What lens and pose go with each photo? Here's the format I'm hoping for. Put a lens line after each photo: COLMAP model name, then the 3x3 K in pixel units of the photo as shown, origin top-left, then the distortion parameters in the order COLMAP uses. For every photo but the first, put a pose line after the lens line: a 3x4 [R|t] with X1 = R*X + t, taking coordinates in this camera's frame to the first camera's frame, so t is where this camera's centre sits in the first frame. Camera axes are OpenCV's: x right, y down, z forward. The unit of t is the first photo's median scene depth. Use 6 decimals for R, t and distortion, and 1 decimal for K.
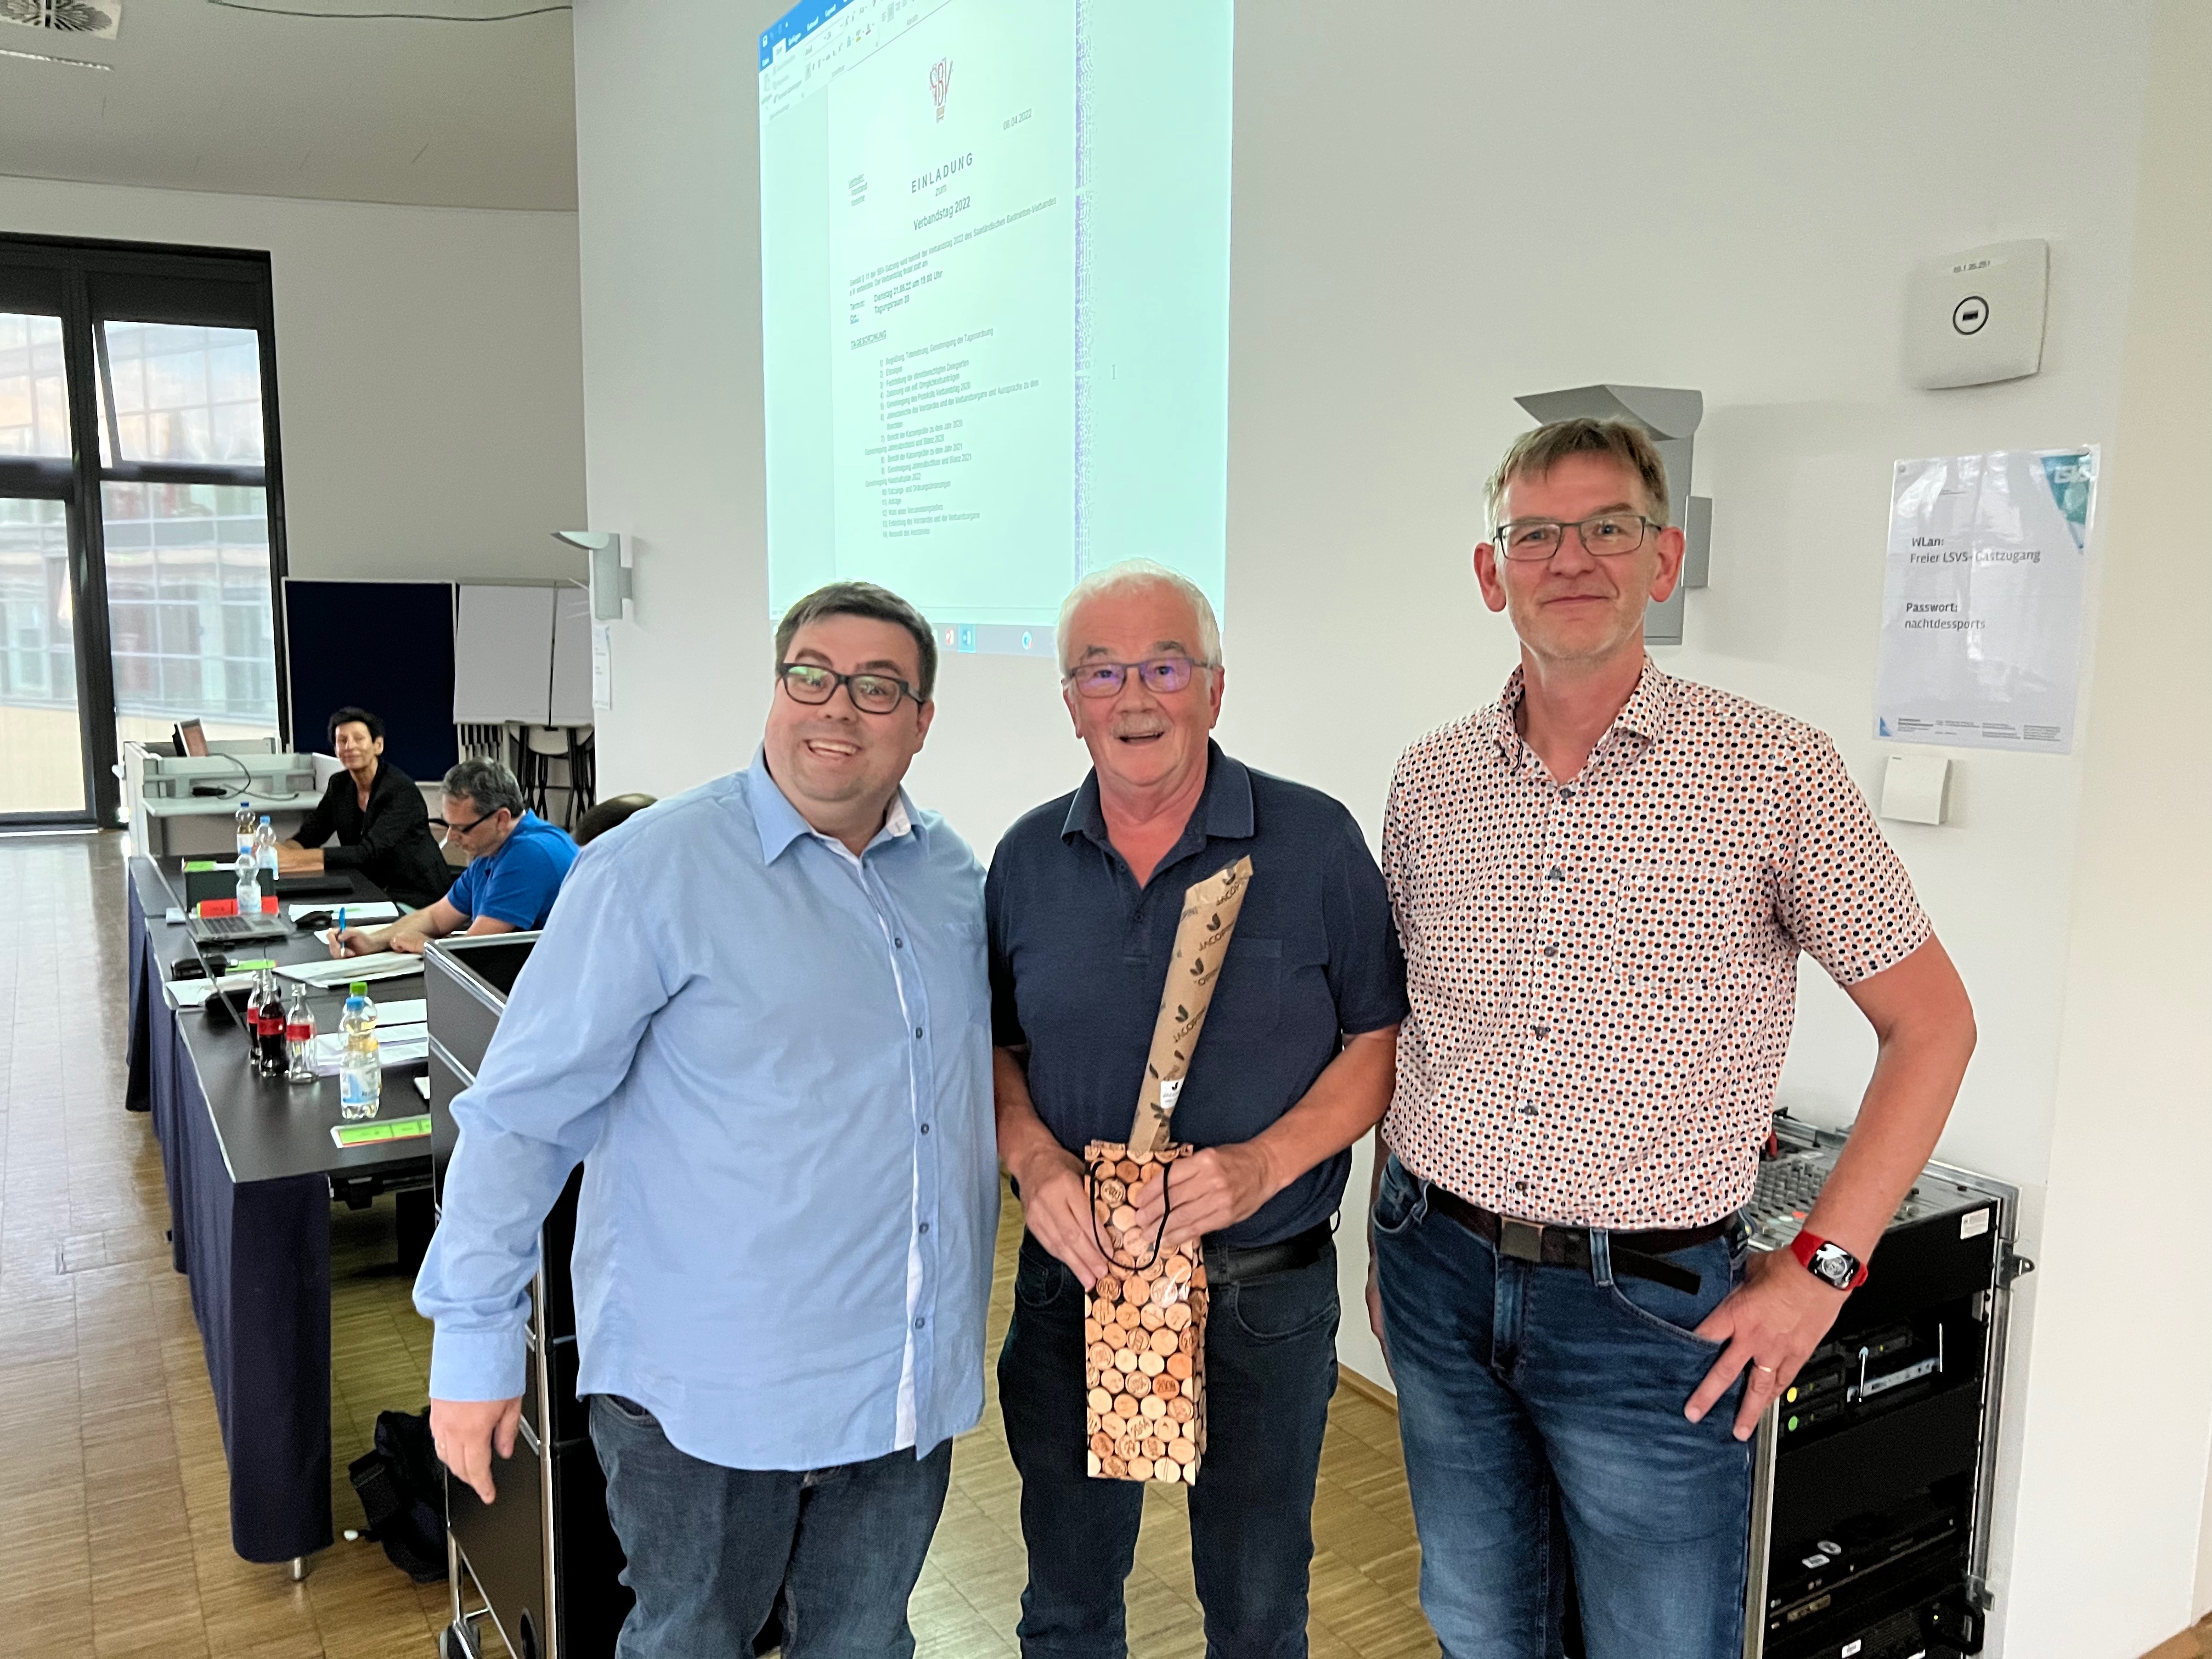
lens RADIAL K [[1677.3, 0, 1106.0], [0, 1677.3, 829.5], [0, 0, 1]] dist [0.070776, -0.078293]
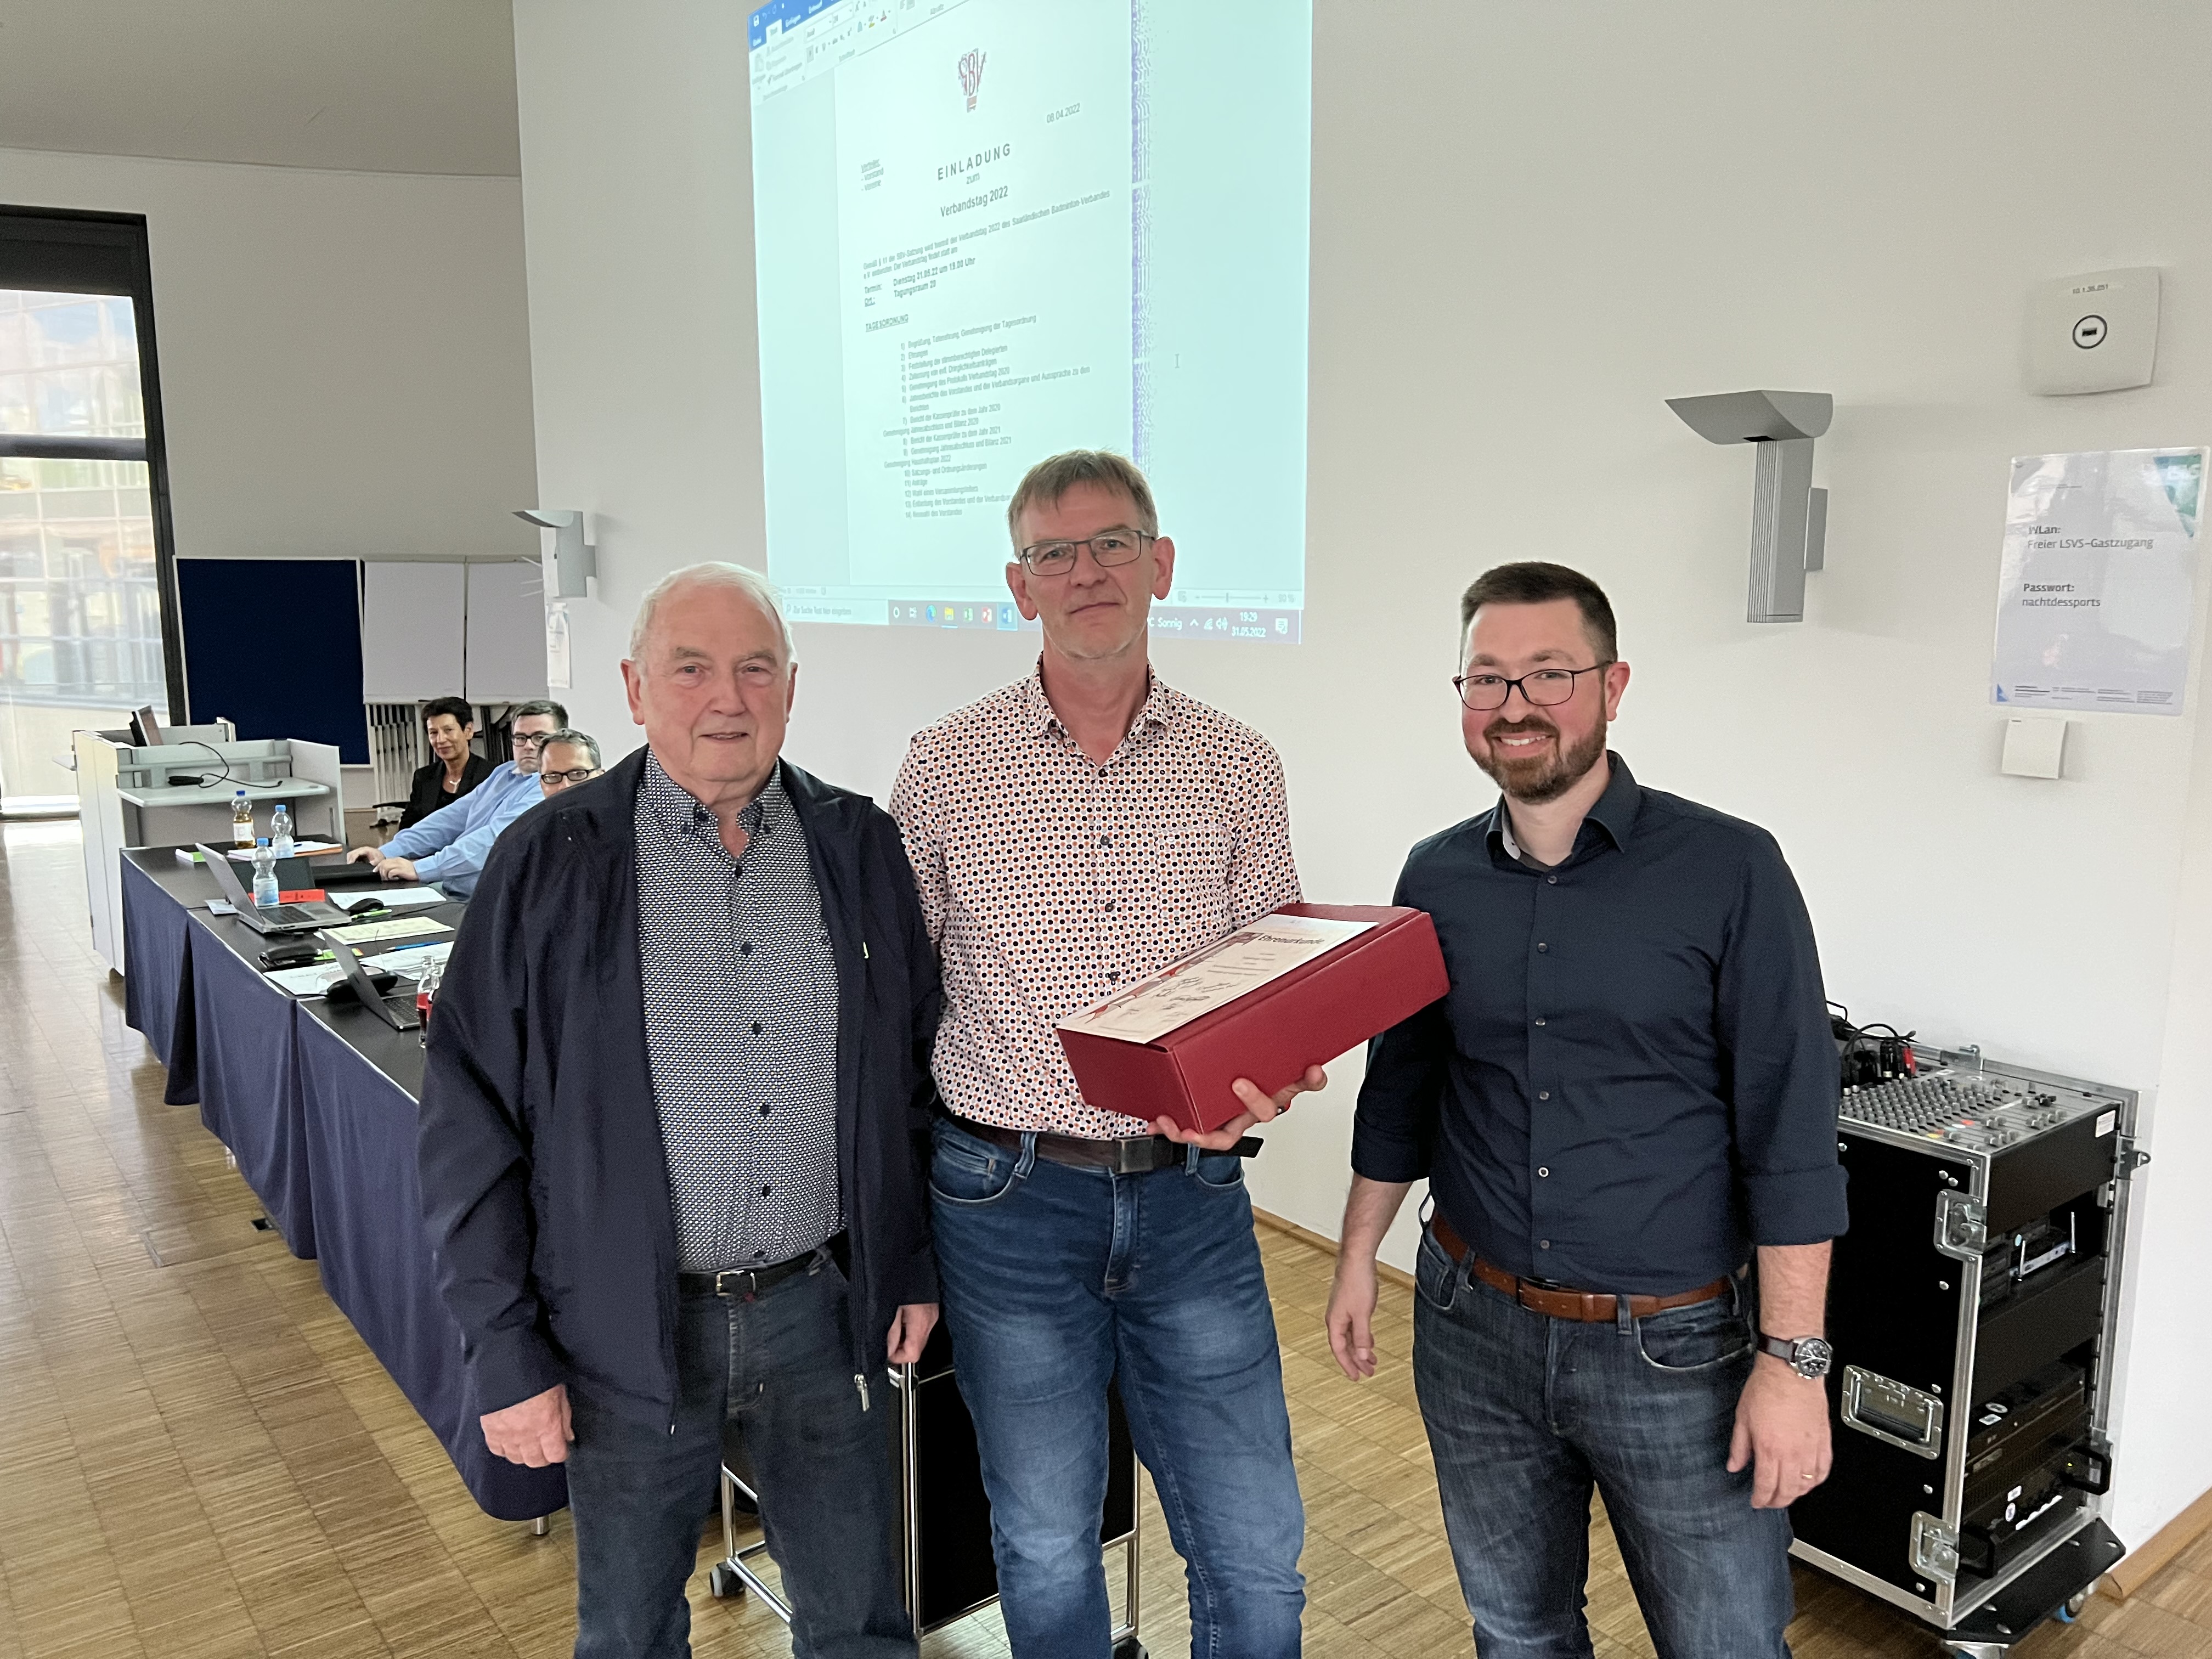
lens RADIAL K [[1682.1, 0, 1106.0], [0, 1682.1, 829.5], [0, 0, 1]] dist [0.068332, -0.076630]
pose [[0.994860, -0.025141, 0.098090, -0.125908], [0.023114, 0.999496, 0.021742, -0.004080], [-0.098588, -0.019363, 0.994940, -0.037695]]
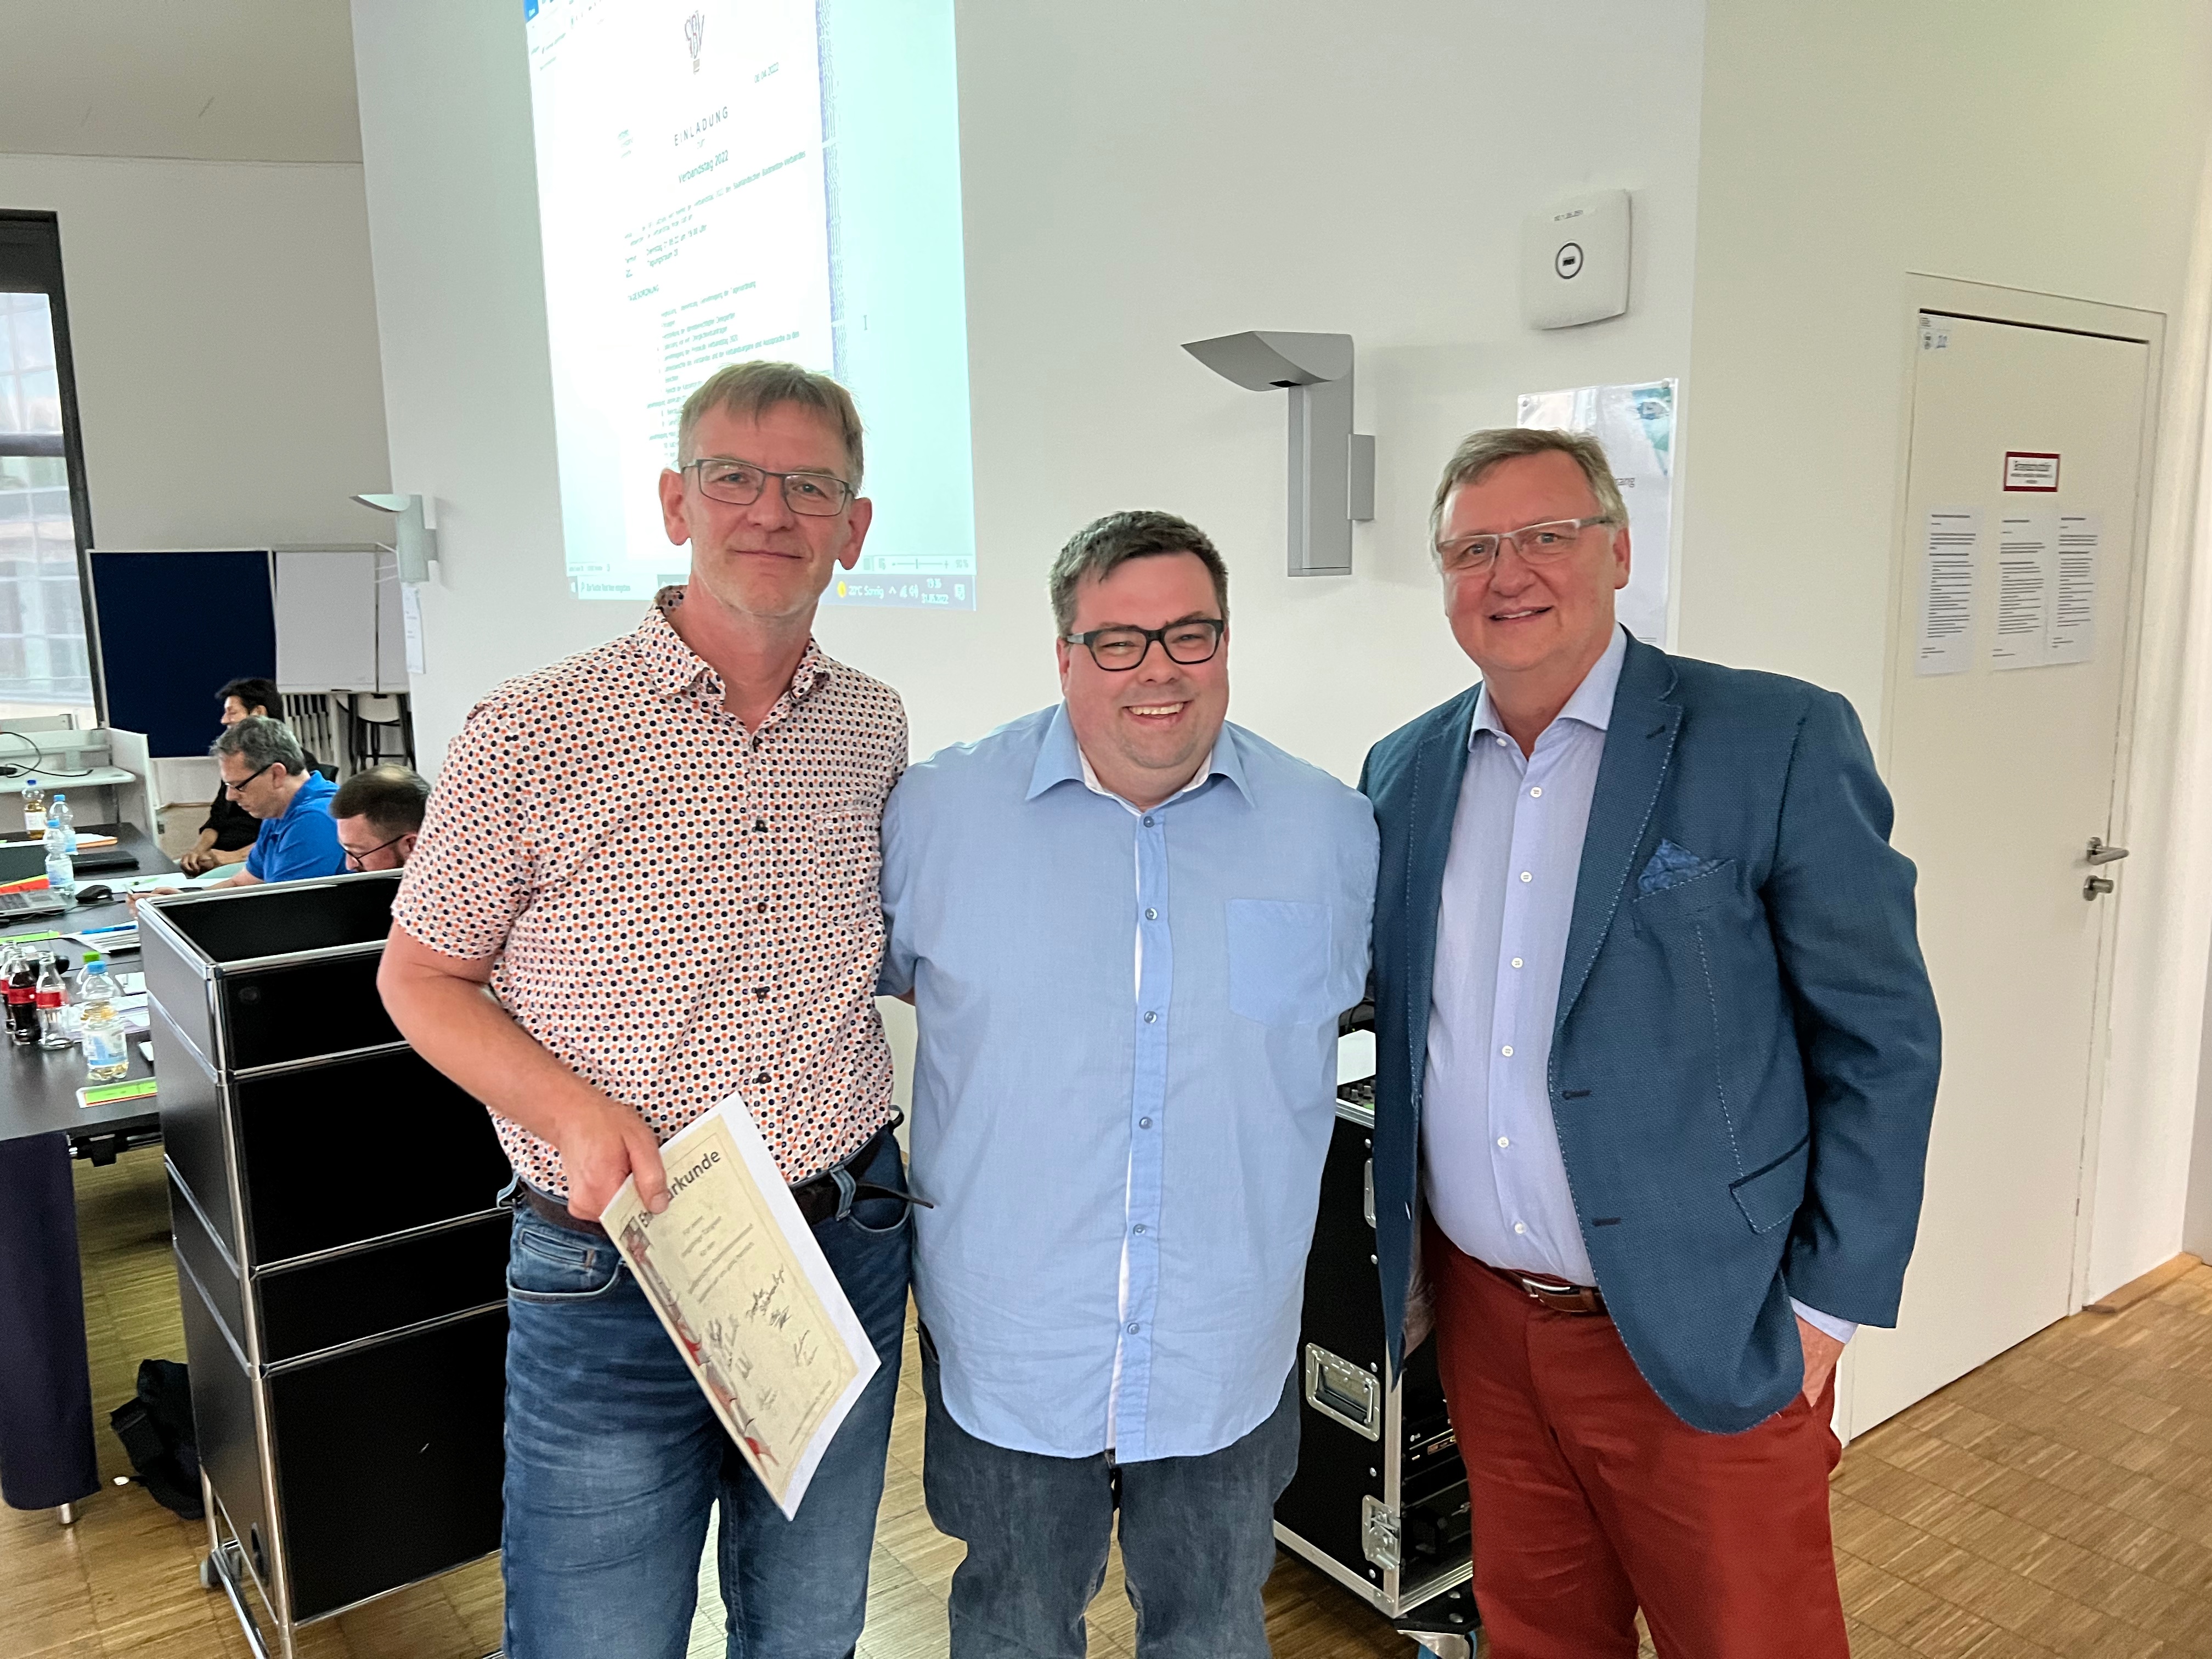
lens RADIAL K [[1684.1, 0, 1106.0], [0, 1684.1, 829.5], [0, 0, 1]] dist [0.048780, -0.042400]
pose [[0.997116, -0.041438, 0.063577, 0.060505], [0.039457, 0.998705, 0.032112, 0.006613], [-0.064826, -0.029511, 0.997460, -0.033924]]
